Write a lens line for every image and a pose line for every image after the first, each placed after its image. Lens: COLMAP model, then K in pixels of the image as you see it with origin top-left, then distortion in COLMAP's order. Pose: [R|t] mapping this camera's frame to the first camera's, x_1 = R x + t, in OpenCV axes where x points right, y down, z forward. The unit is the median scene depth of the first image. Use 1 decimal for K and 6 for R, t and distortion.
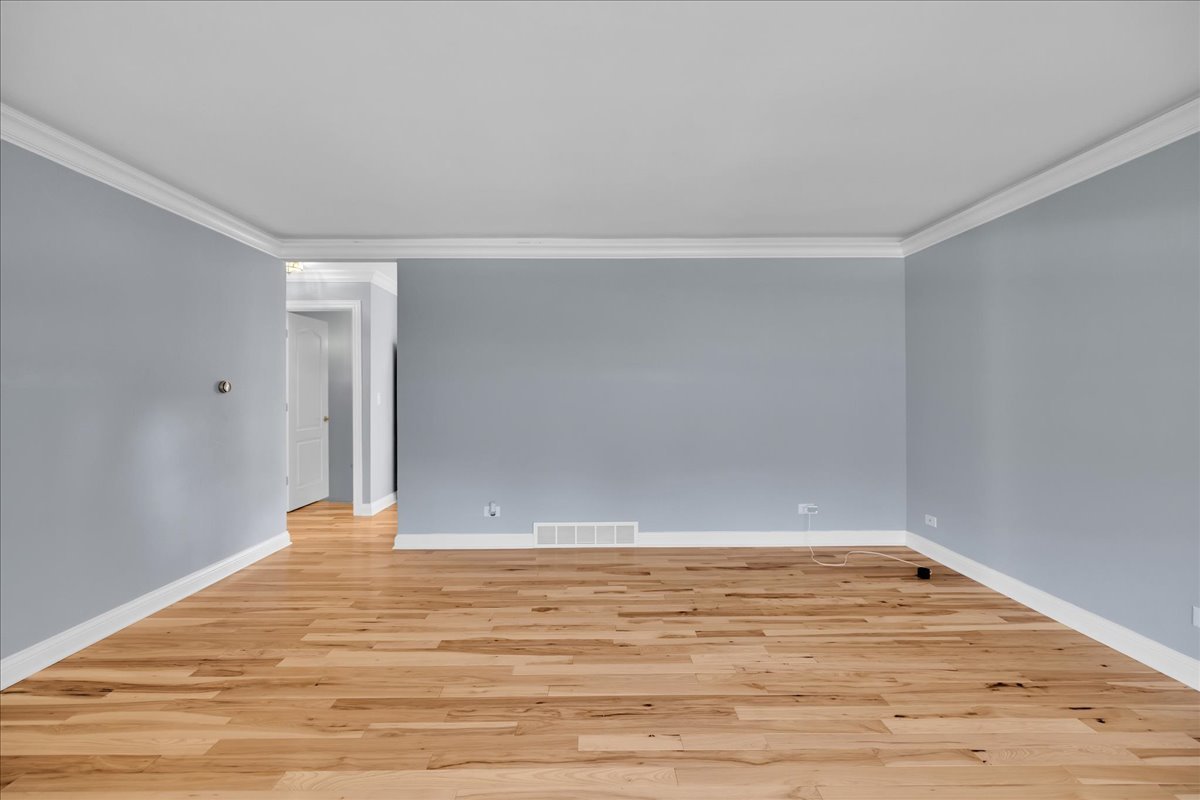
lens RADIAL K [[497.8, 0, 589.5], [0, 497.8, 397.3], [0, 0, 1]] dist [-0.003572, 0.000813]
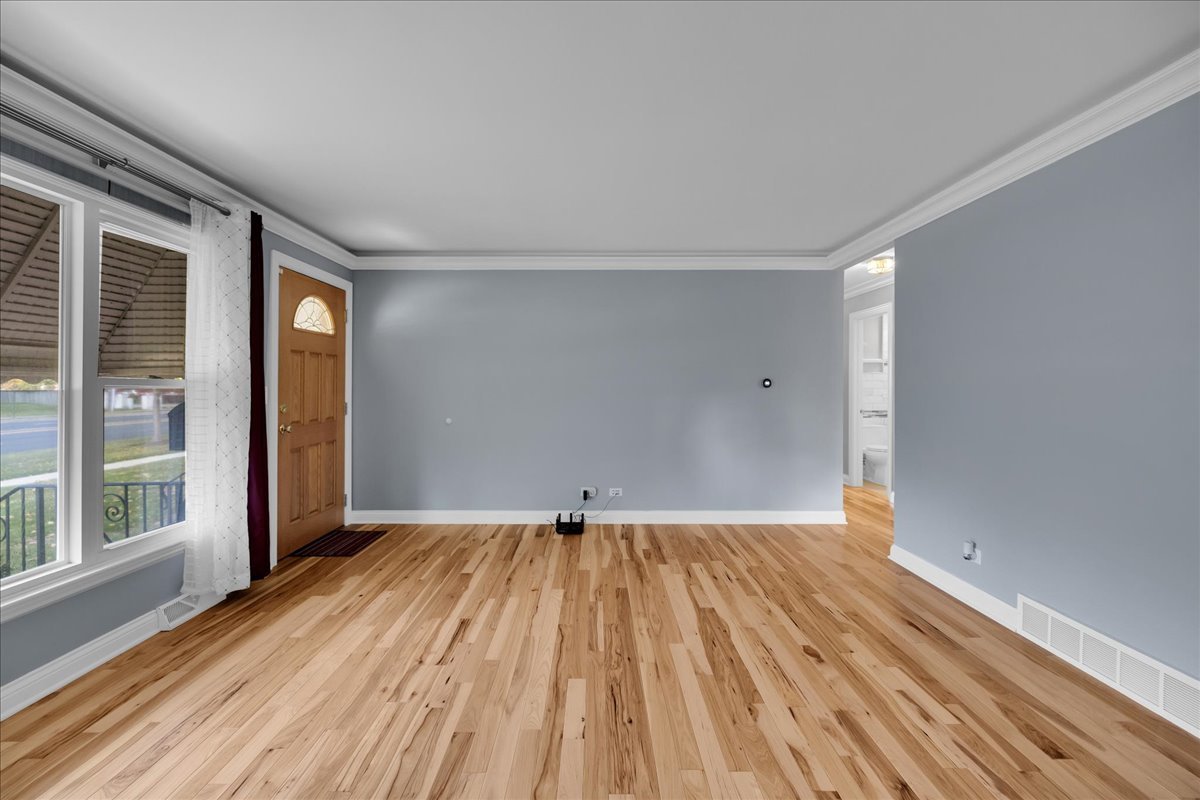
lens RADIAL K [[497.8, 0, 594.1], [0, 497.8, 394.9], [0, 0, 1]] dist [-0.003572, 0.000813]
pose [[-0.003994, 0.021071, -0.999770, 0.752707], [-0.008012, 0.999745, 0.021103, -0.015006], [0.999960, 0.008095, -0.003824, 0.665555]]
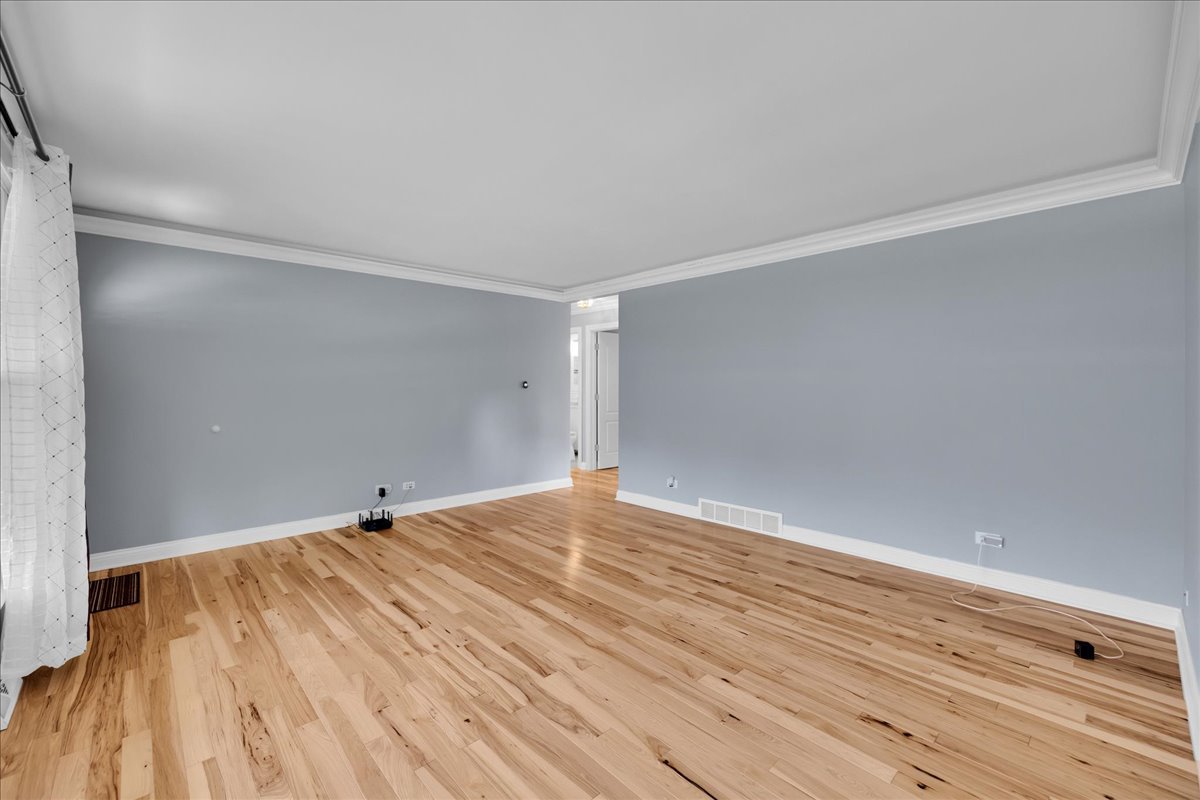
lens RADIAL K [[497.8, 0, 591.8], [0, 497.8, 393.3], [0, 0, 1]] dist [-0.003572, 0.000813]
pose [[0.674706, 0.015544, -0.737923, 0.859379], [-0.009090, 0.999877, 0.012752, -0.017384], [0.738031, -0.001896, 0.674764, 0.006341]]
